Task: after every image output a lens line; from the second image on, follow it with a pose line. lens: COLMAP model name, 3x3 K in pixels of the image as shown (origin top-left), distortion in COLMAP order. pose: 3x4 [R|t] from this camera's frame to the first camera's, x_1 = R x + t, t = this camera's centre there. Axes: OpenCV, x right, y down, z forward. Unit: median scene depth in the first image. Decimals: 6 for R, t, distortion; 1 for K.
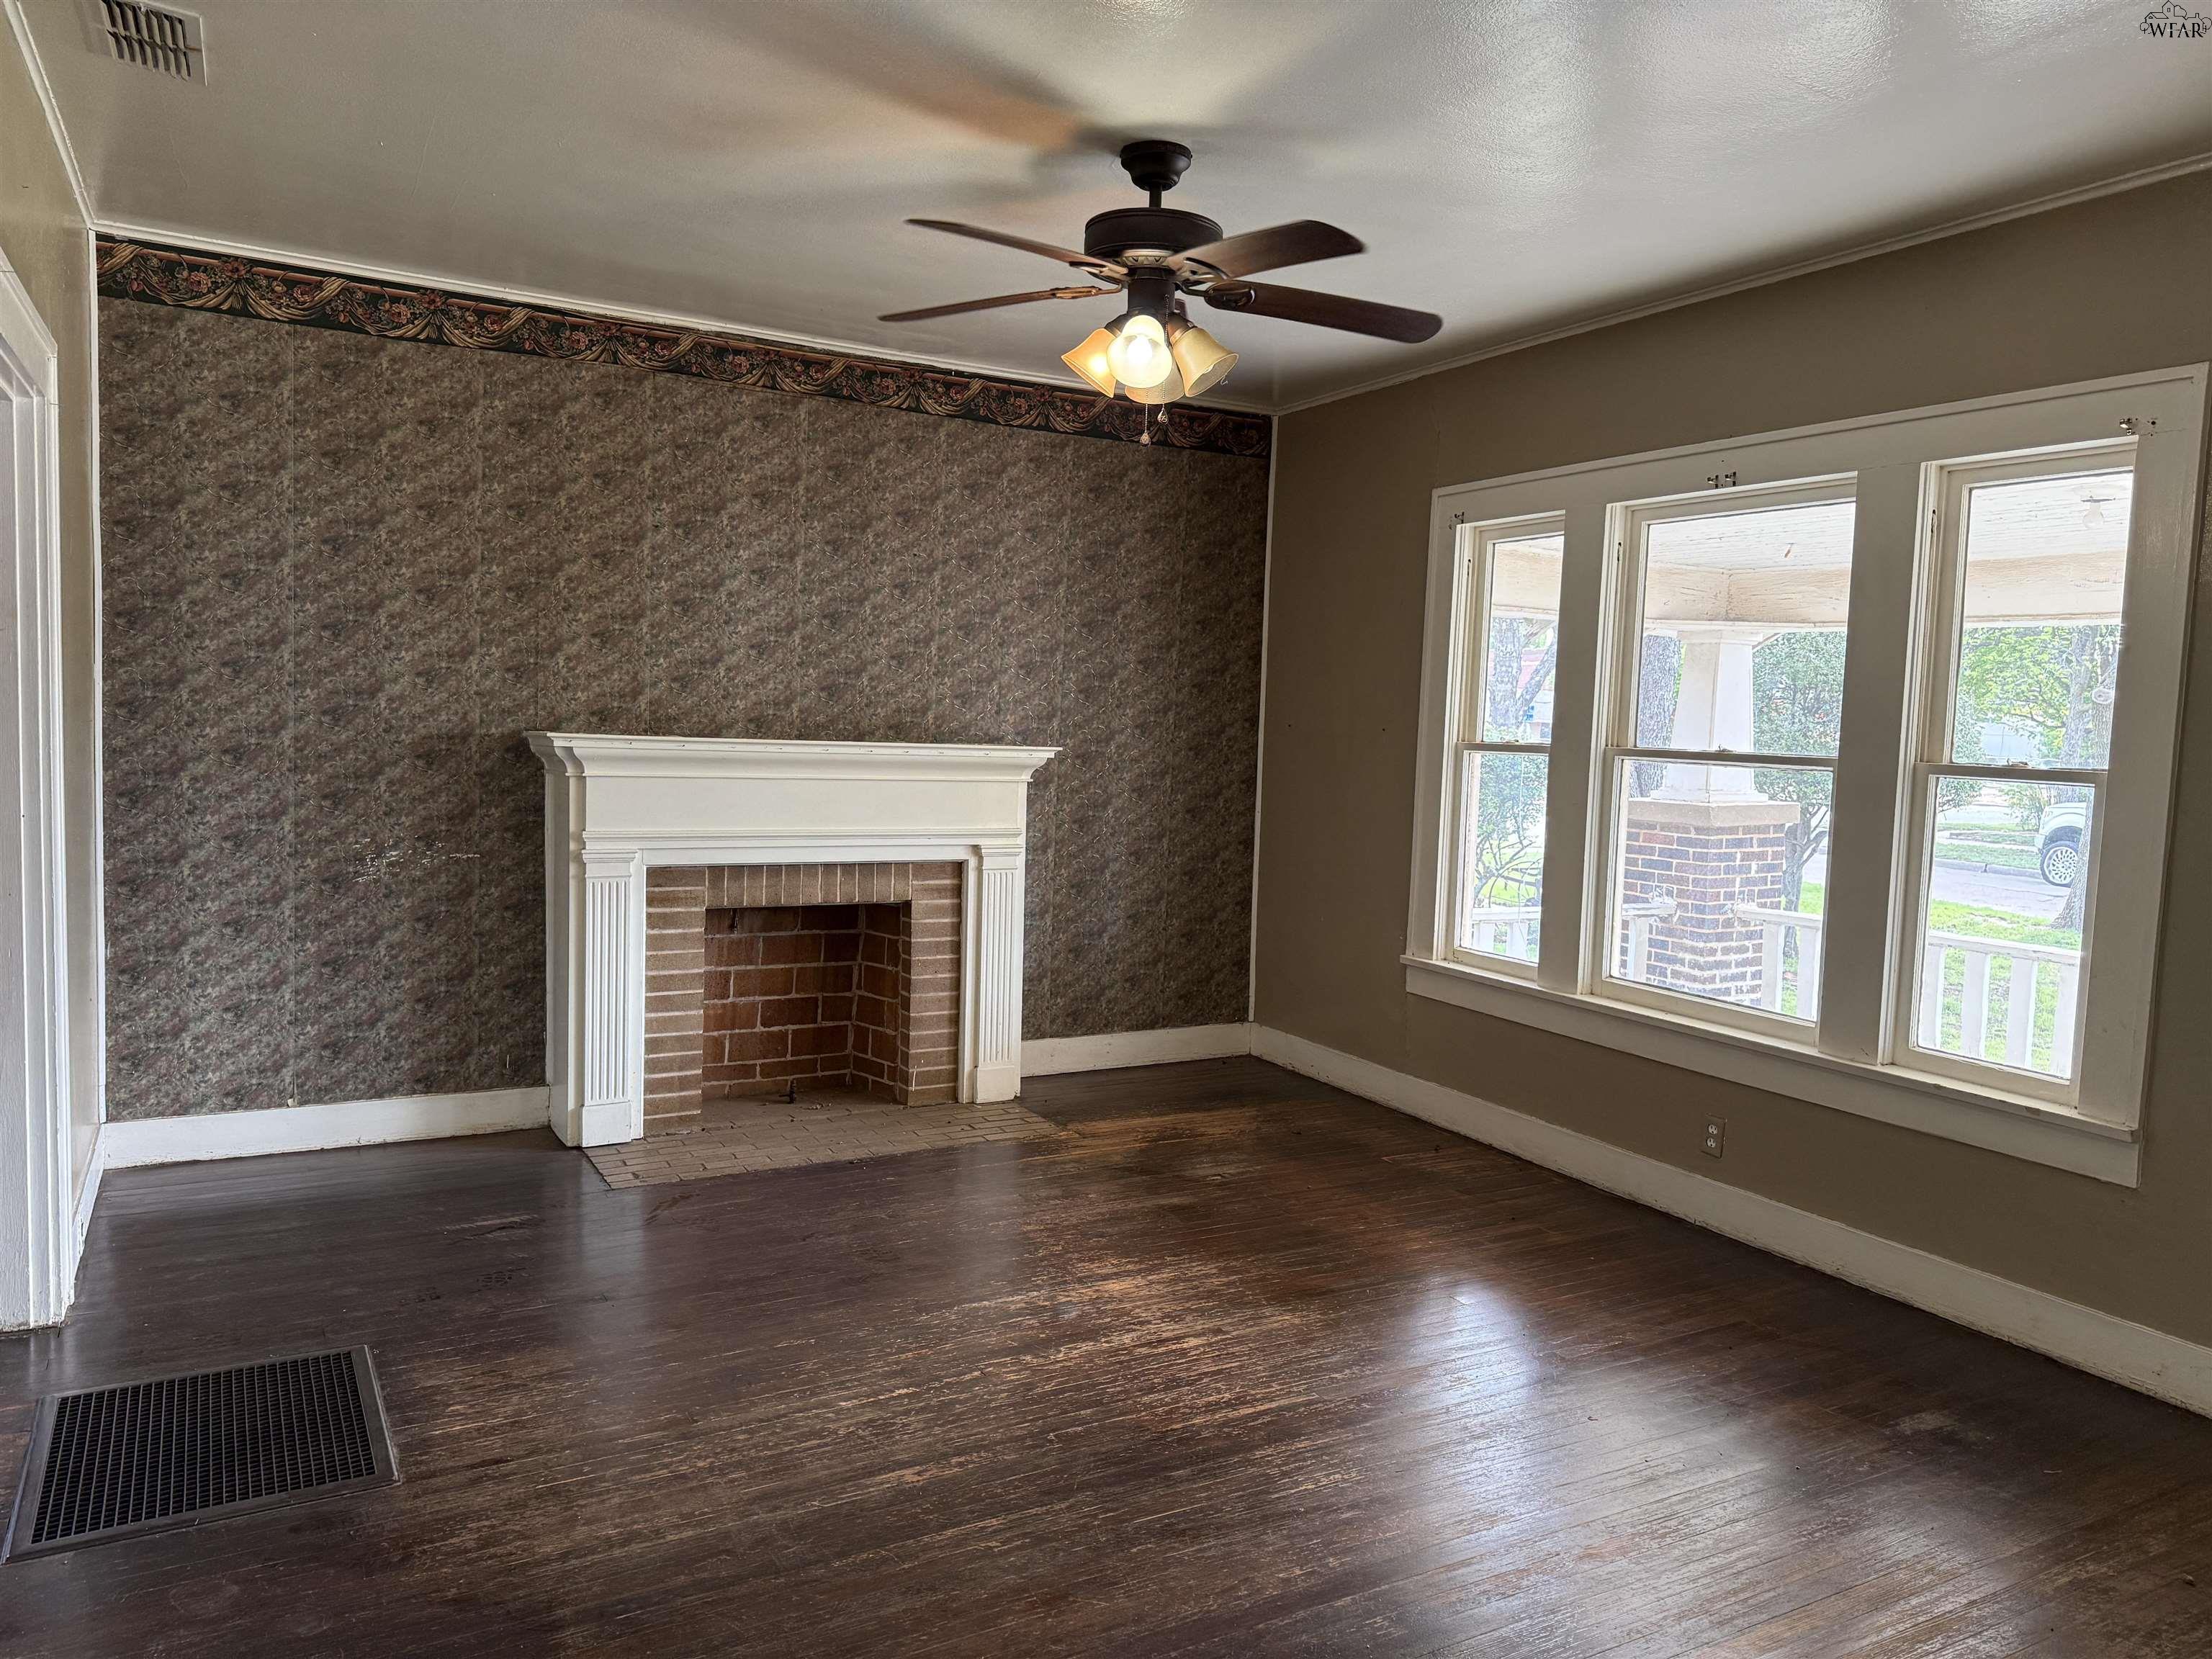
lens RADIAL K [[1571.3, 0, 1106.0], [0, 1571.3, 829.5], [0, 0, 1]] dist [0.031916, -0.040357]
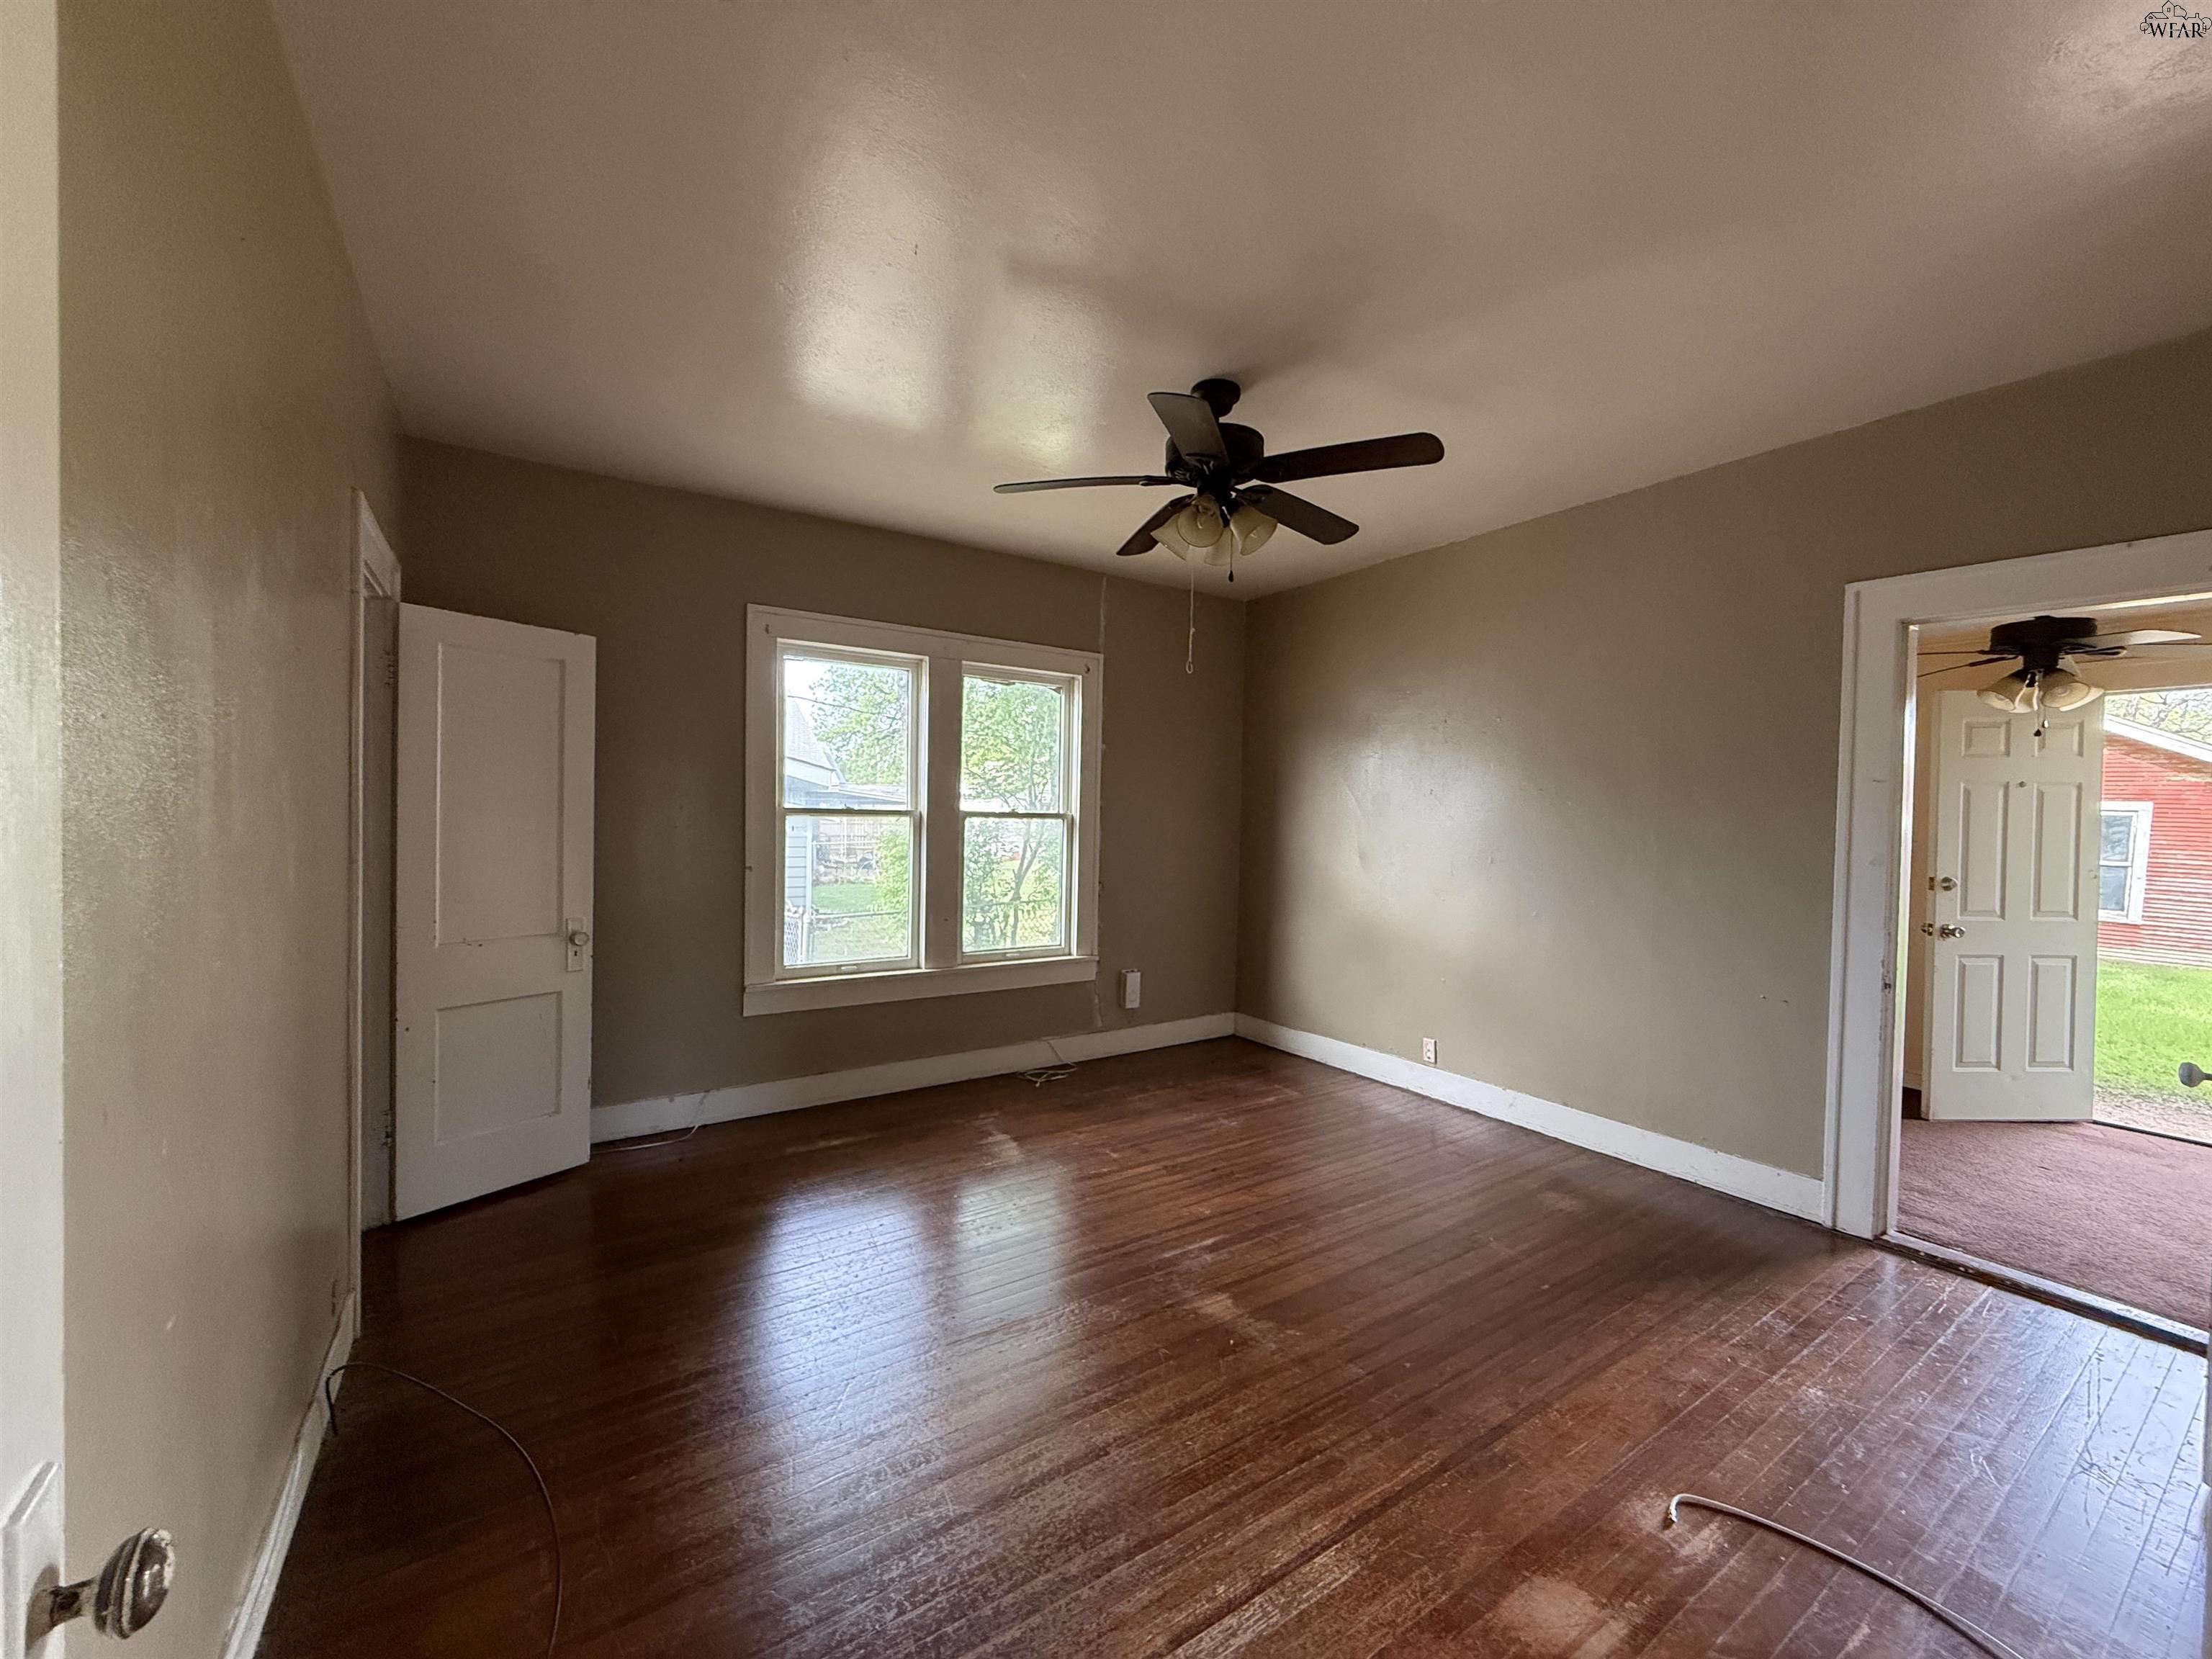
lens RADIAL K [[872.9, 0, 1106.4], [0, 872.9, 822.4], [0, 0, 1]] dist [0.000196, 0.000369]
pose [[-0.073801, -0.054634, 0.995775, -0.571076], [0.055701, 0.996714, 0.058813, -0.080079], [-0.995716, 0.059806, -0.070515, 0.876455]]
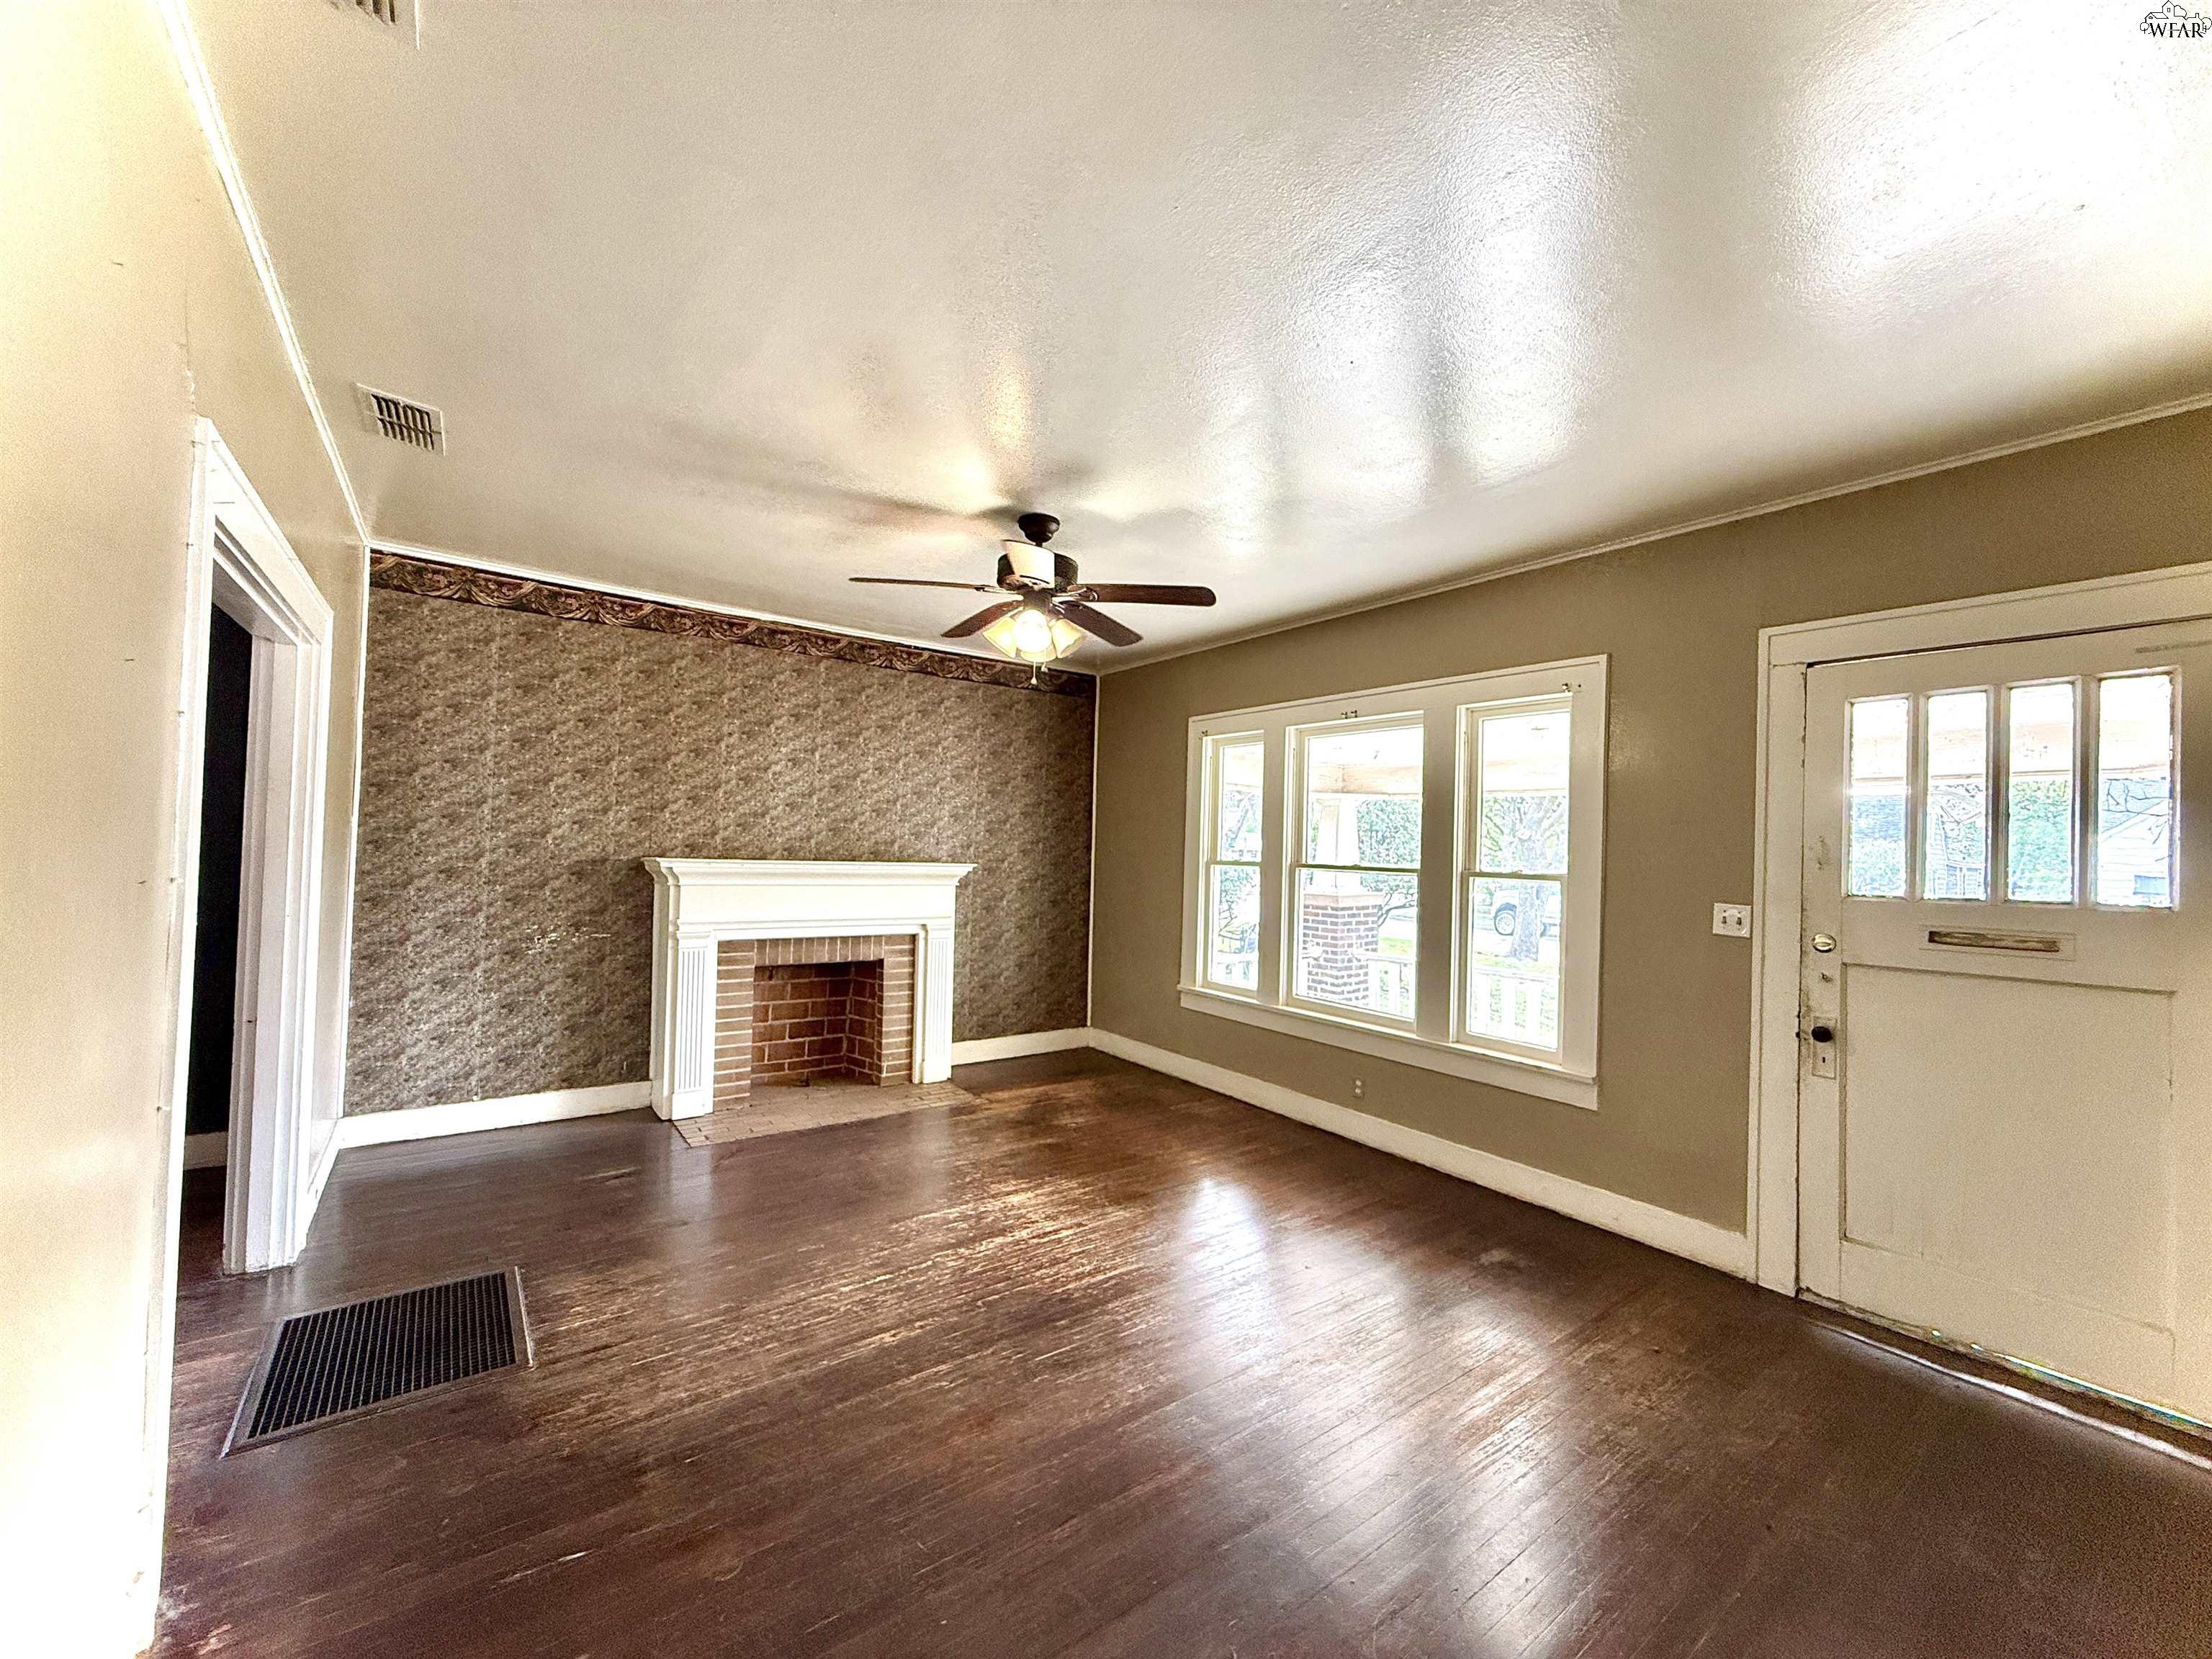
lens RADIAL K [[889.2, 0, 1101.7], [0, 889.2, 827.0], [0, 0, 1]] dist [-0.001494, 0.000413]
pose [[0.992541, -0.002404, 0.121889, -0.014284], [0.013889, 0.995526, -0.093462, -0.002196], [-0.121119, 0.094458, 0.988133, 0.047219]]
